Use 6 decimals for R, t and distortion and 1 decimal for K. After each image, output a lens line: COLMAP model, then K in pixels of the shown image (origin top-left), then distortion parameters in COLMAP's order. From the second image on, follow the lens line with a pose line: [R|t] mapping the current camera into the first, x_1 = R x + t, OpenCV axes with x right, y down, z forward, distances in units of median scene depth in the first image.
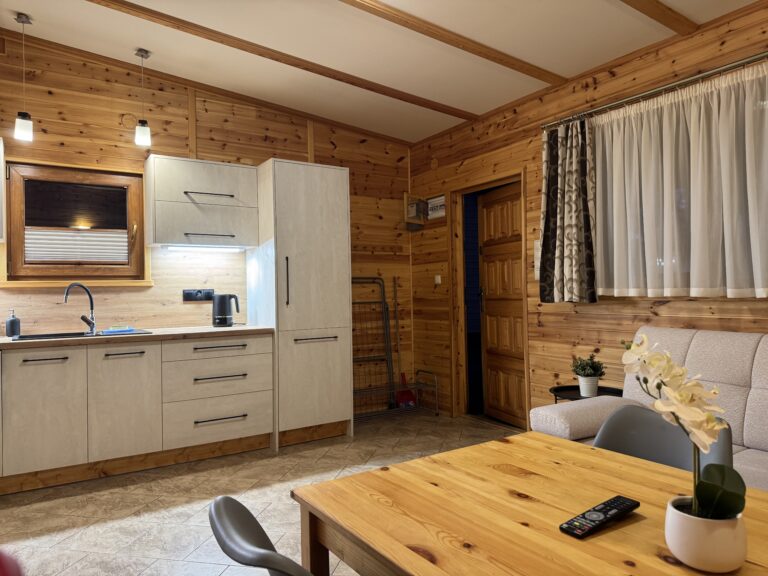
lens RADIAL K [[540.5, 0, 383.8], [0, 540.5, 290.3], [0, 0, 1]] dist [0.082941, -0.113052]
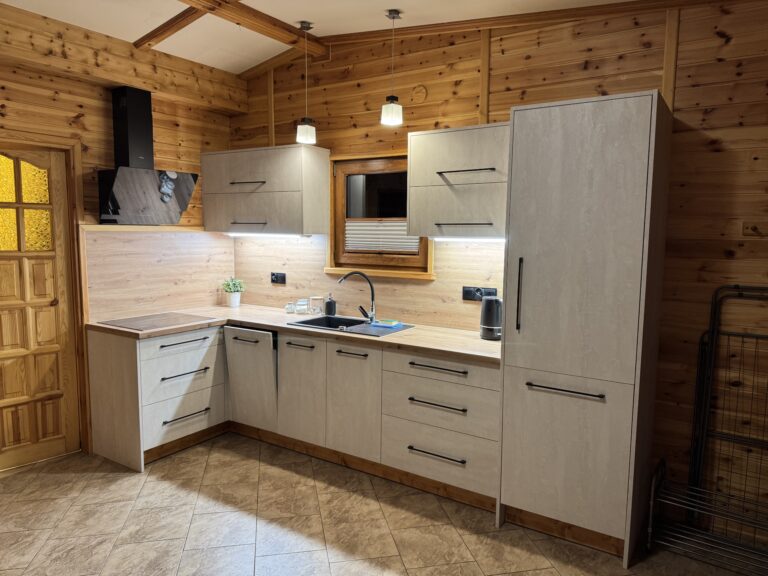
lens RADIAL K [[540.5, 0, 383.8], [0, 540.5, 290.3], [0, 0, 1]] dist [0.082941, -0.113052]
pose [[0.409608, 0.119418, -0.904412, 0.350930], [-0.017239, 0.992231, 0.123205, -0.099324], [0.912099, -0.034874, 0.408484, 0.567203]]
